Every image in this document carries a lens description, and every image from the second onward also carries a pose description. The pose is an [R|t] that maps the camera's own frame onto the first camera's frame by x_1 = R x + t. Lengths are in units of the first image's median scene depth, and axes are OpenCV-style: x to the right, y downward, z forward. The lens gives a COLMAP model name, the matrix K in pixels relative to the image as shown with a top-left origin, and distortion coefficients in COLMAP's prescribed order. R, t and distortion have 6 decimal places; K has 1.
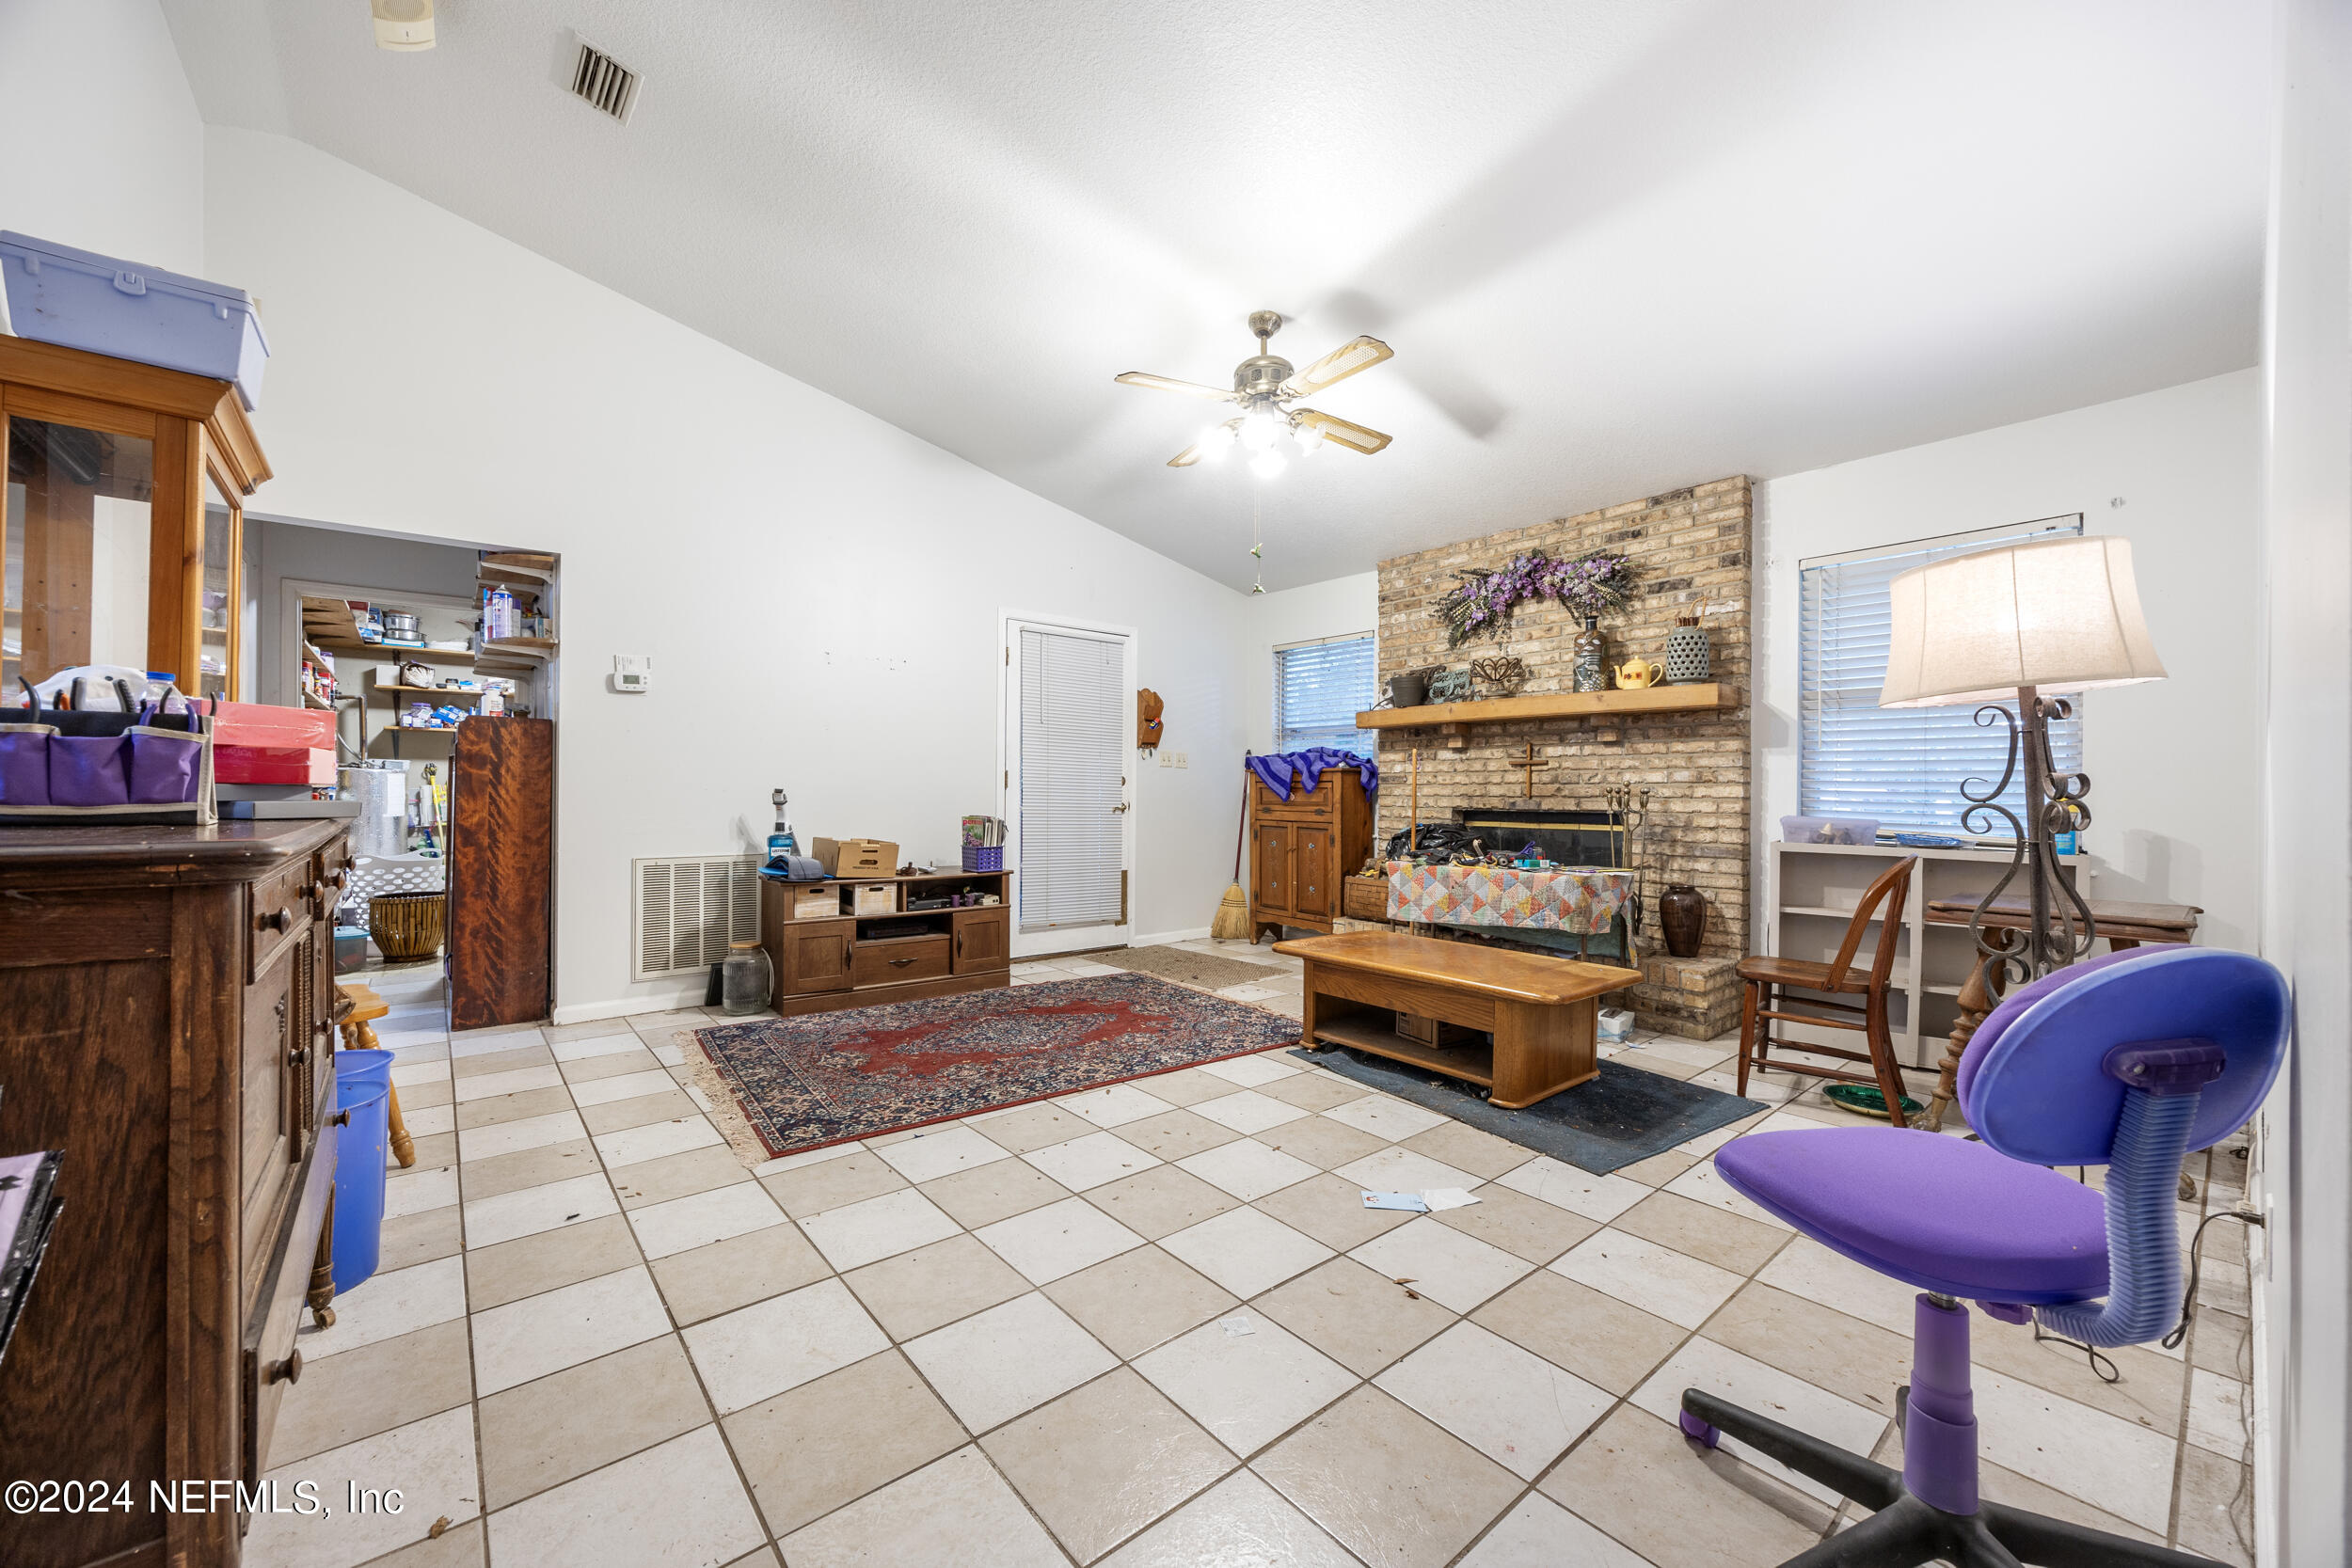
lens RADIAL K [[896.0, 0, 1165.3], [0, 896.0, 796.1], [0, 0, 1]] dist [-0.002398, -0.000161]
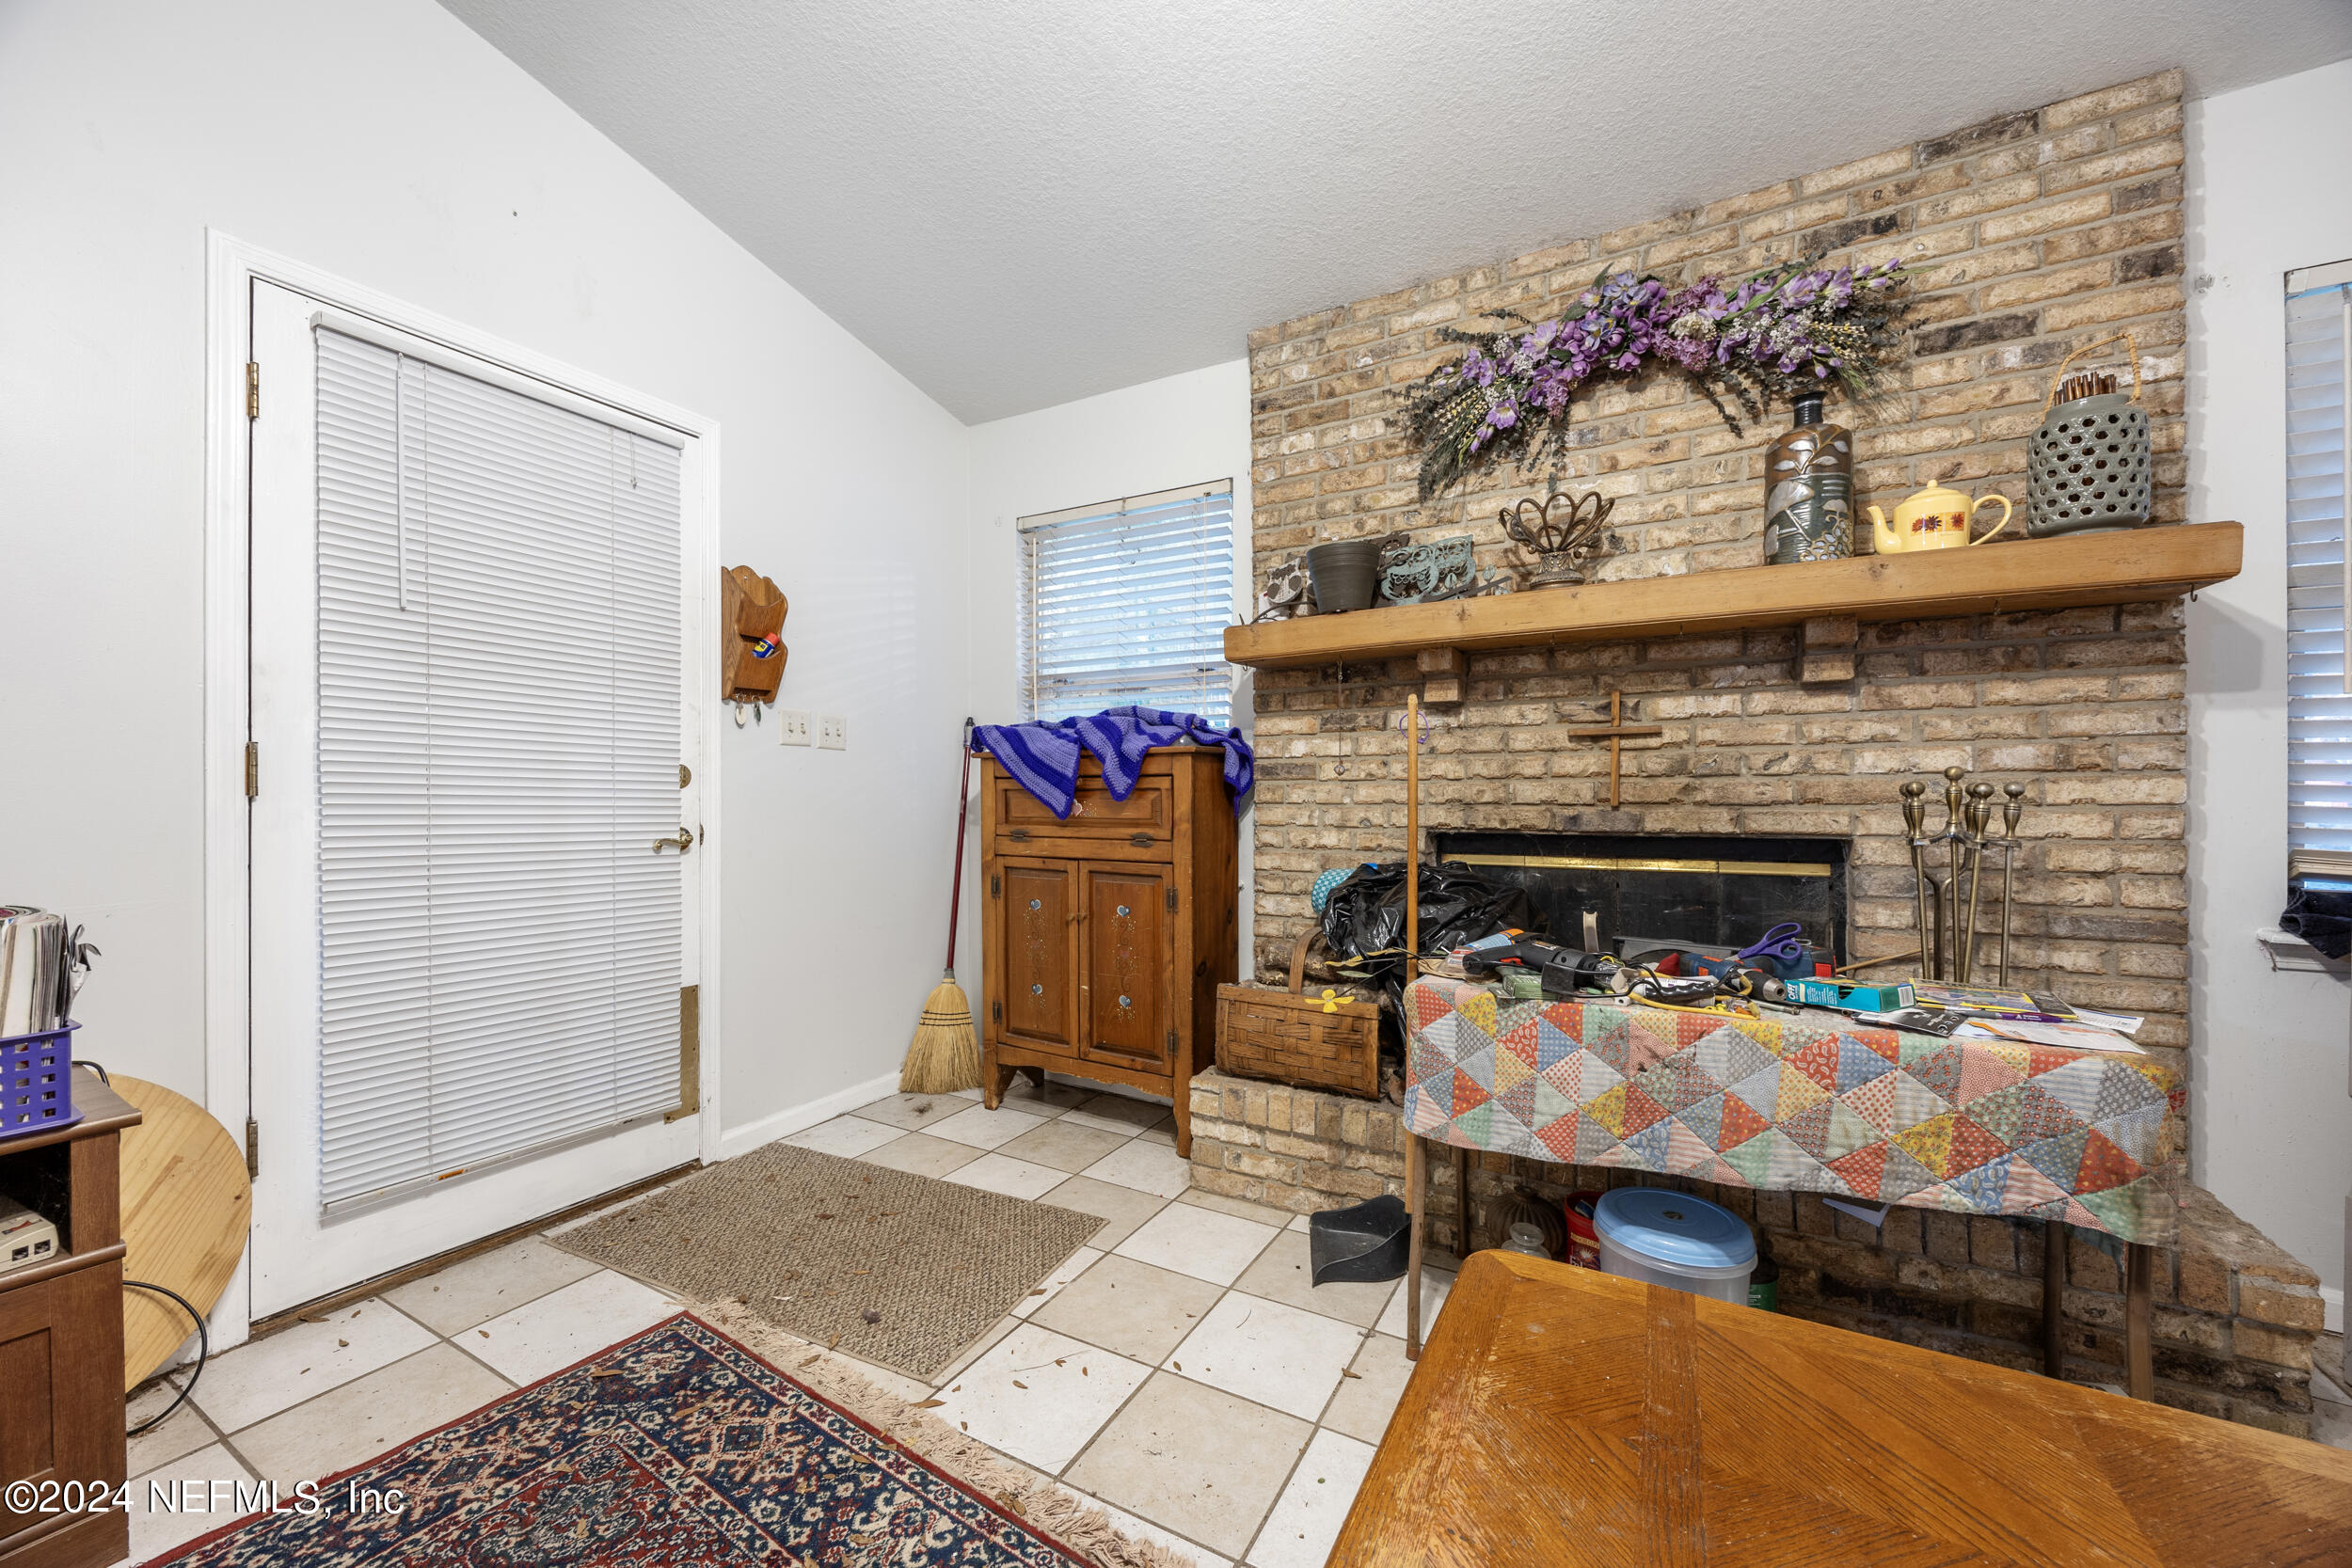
lens RADIAL K [[896.0, 0, 1165.3], [0, 896.0, 796.1], [0, 0, 1]] dist [-0.002398, -0.000161]
pose [[0.935261, -0.009975, 0.353817, 0.019577], [0.010514, 0.999945, 0.000400, -0.006398], [-0.353802, 0.003346, 0.935314, 0.654587]]
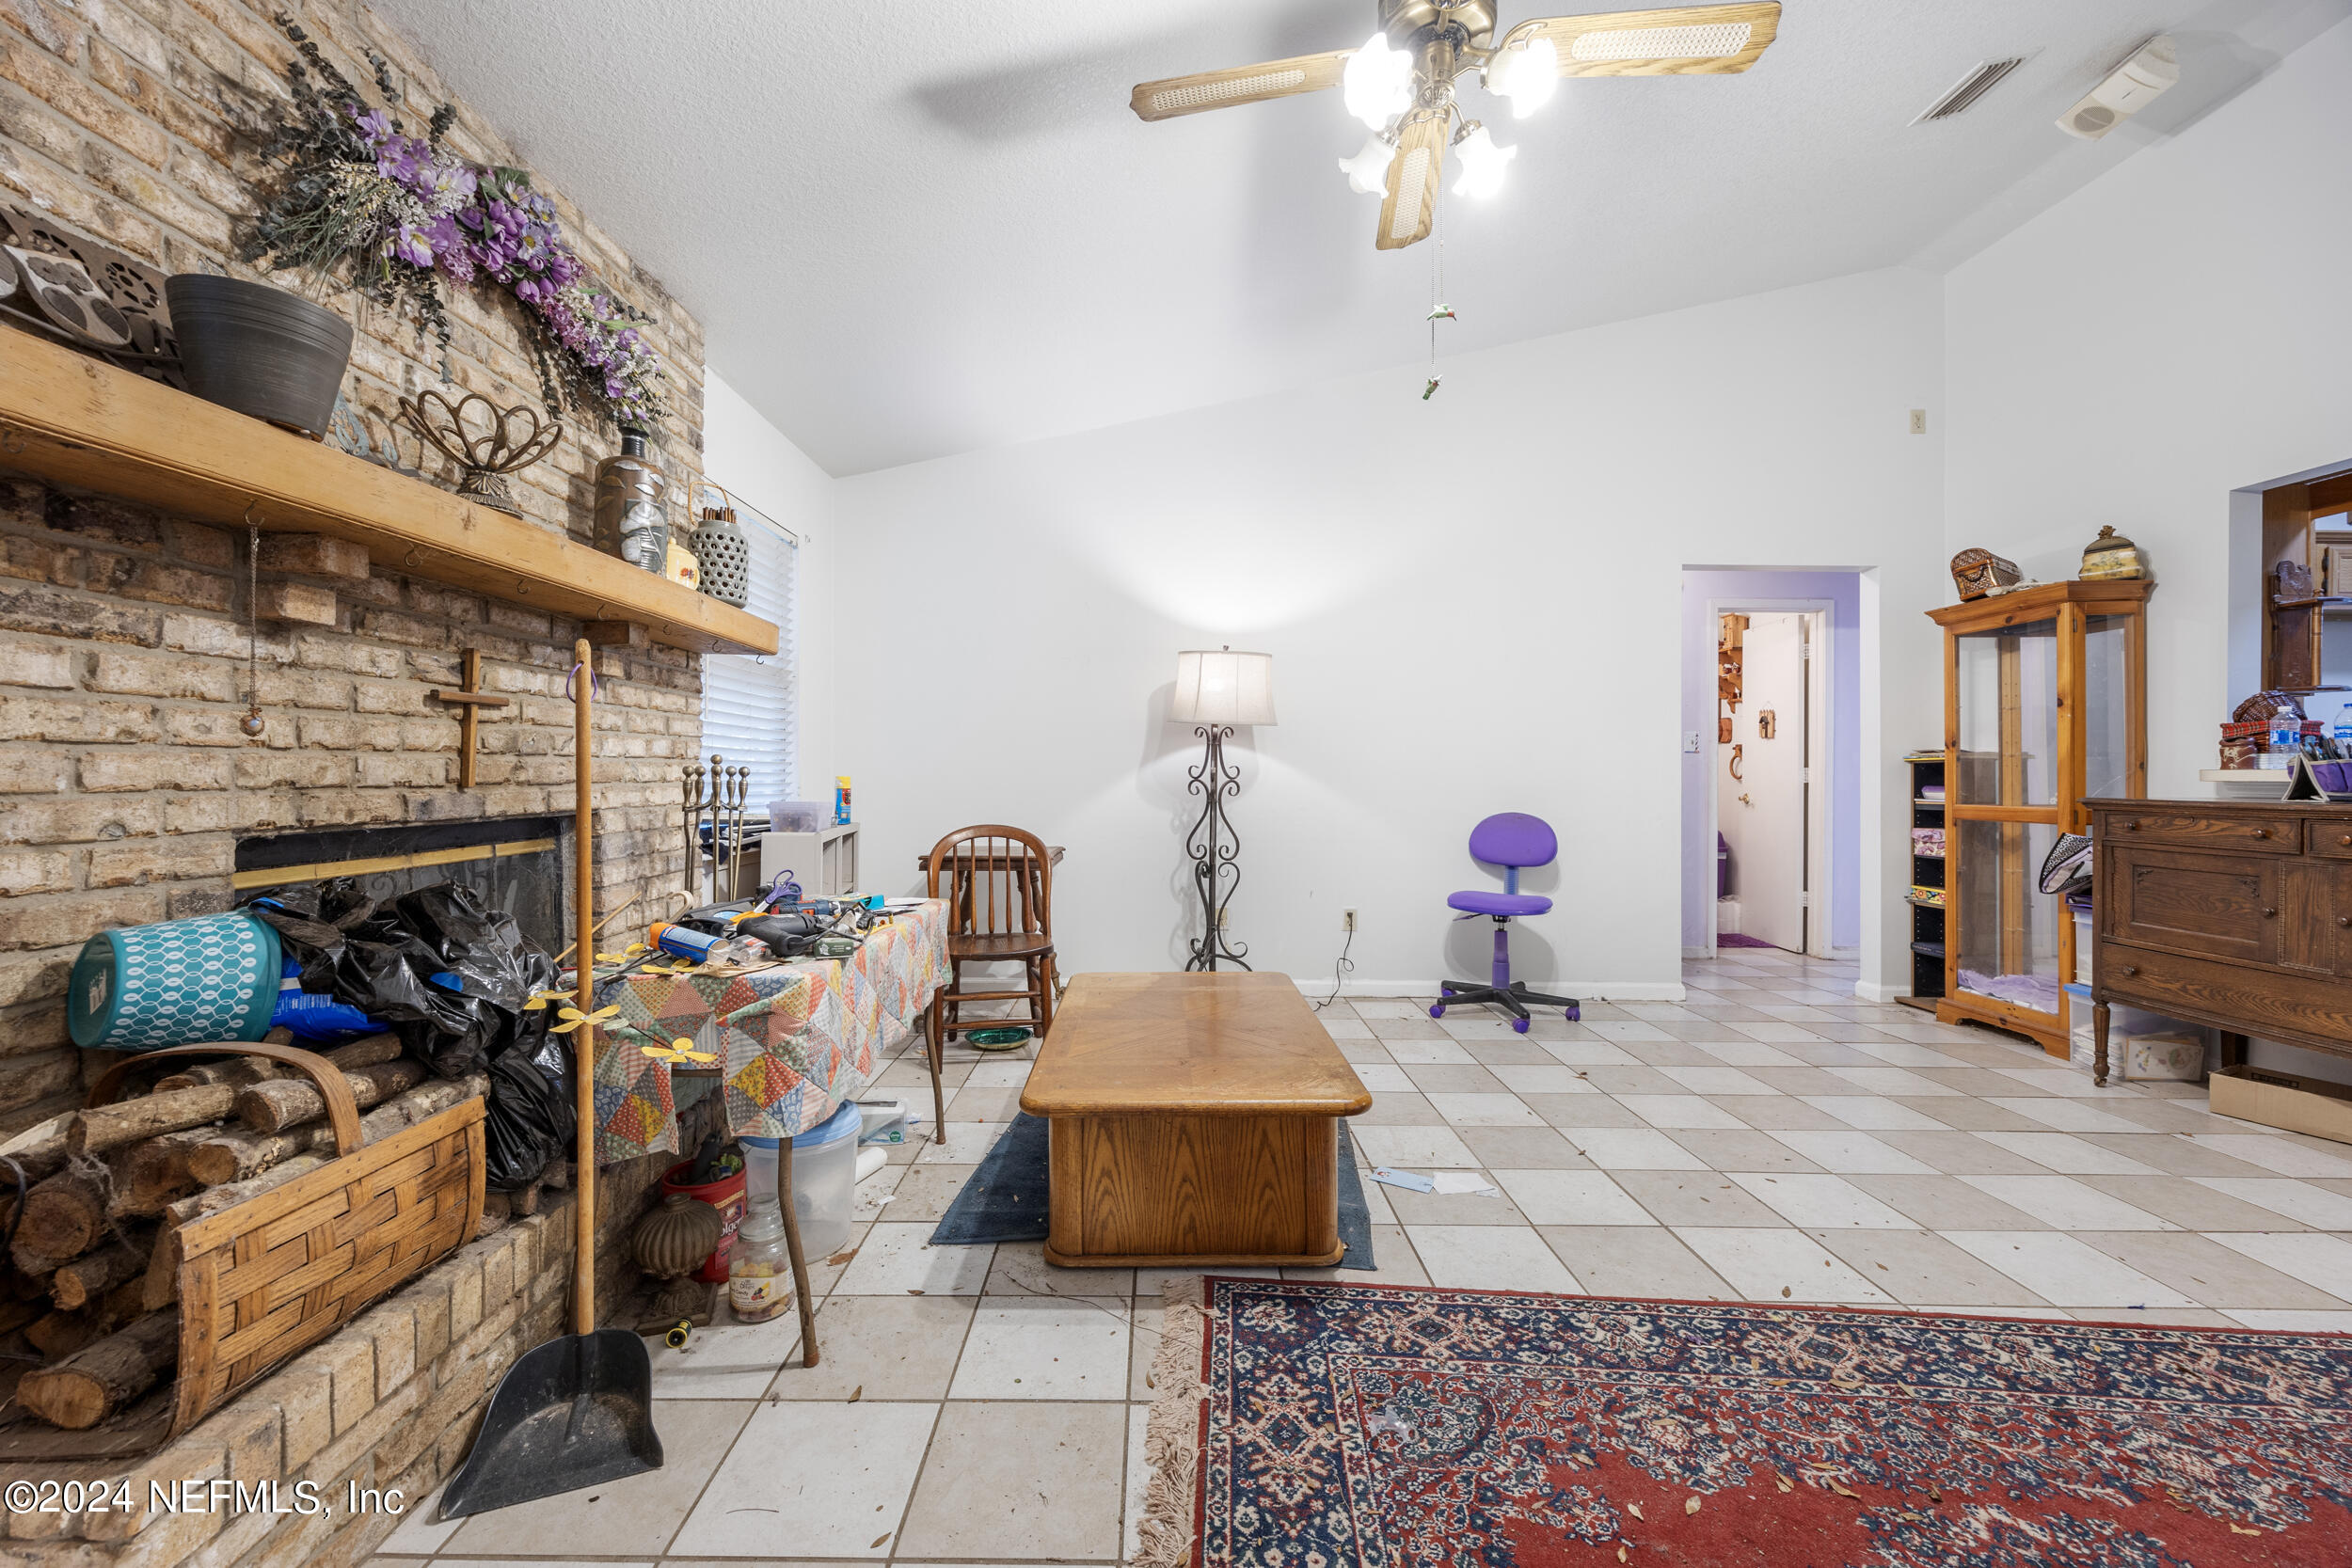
lens RADIAL K [[917.8, 0, 1154.2], [0, 917.8, 767.6], [0, 0, 1]] dist [-0.002317, 0.000209]
pose [[-0.767576, -0.005186, 0.640937, -0.084835], [-0.005954, 0.999982, 0.000961, -0.009497], [-0.640930, -0.003078, -0.767593, 1.133457]]
